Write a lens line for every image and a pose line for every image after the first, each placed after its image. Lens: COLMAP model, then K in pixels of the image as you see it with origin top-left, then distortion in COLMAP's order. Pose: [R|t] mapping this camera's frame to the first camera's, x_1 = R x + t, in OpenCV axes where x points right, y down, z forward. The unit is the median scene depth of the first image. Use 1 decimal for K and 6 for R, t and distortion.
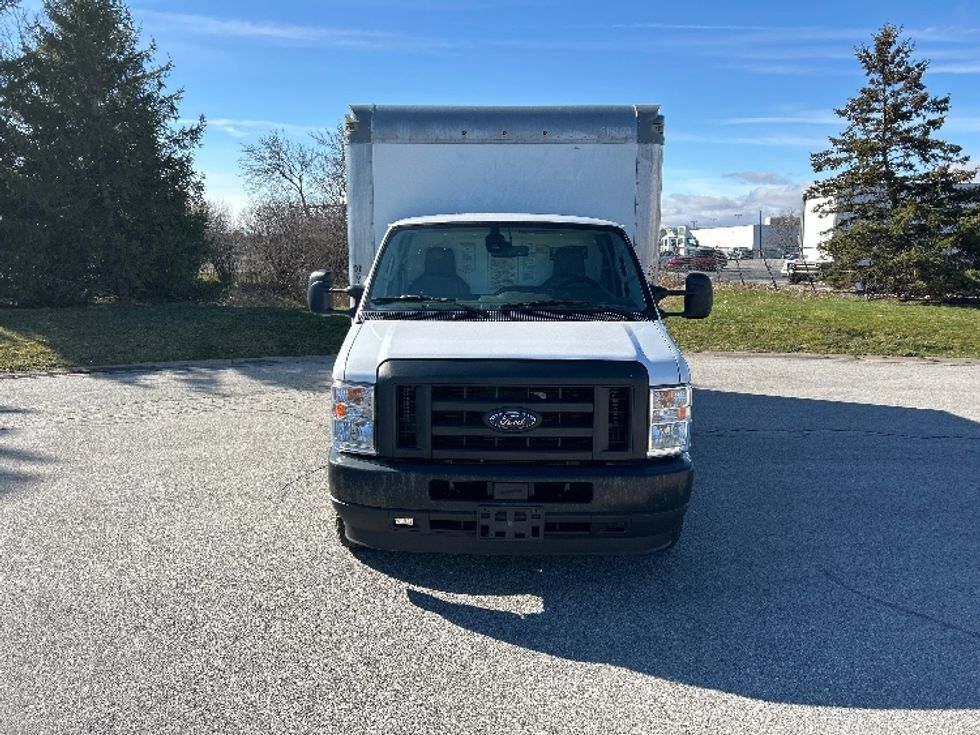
lens RADIAL K [[755.7, 0, 490.0], [0, 755.7, 371.4], [0, 0, 1]] dist [0.026427, -0.003527]
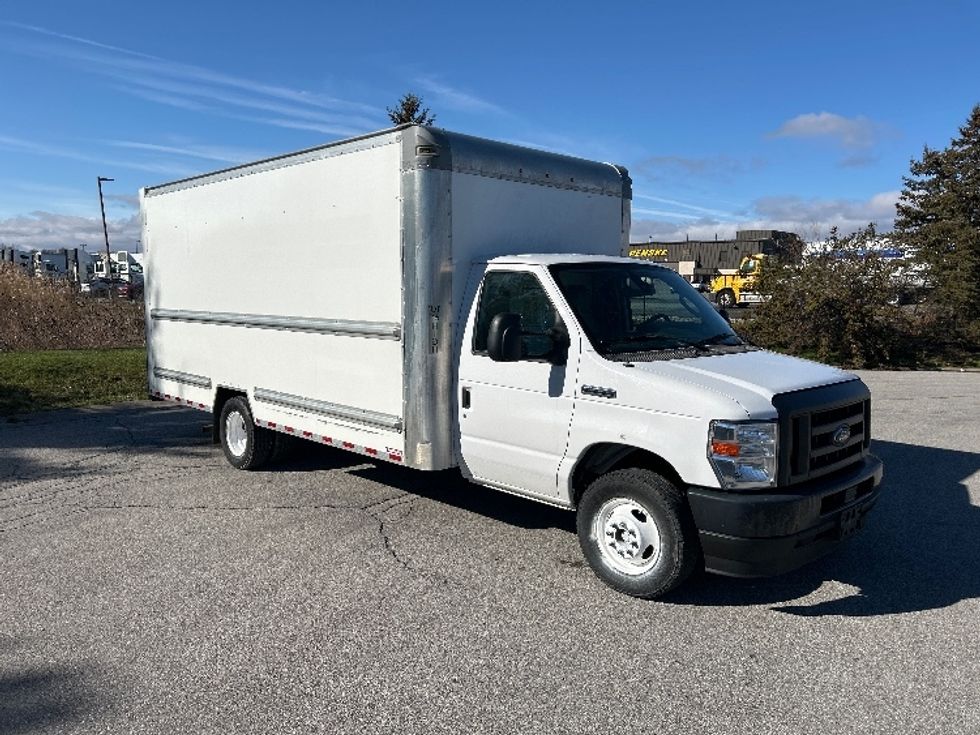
lens RADIAL K [[735.3, 0, 487.8], [0, 735.3, 361.3], [0, 0, 1]] dist [0.057989, -0.045476]
pose [[0.718697, -0.060499, 0.692686, -0.759218], [0.091723, 0.995751, -0.008199, -0.059984], [-0.689247, 0.069428, 0.721192, 0.340537]]
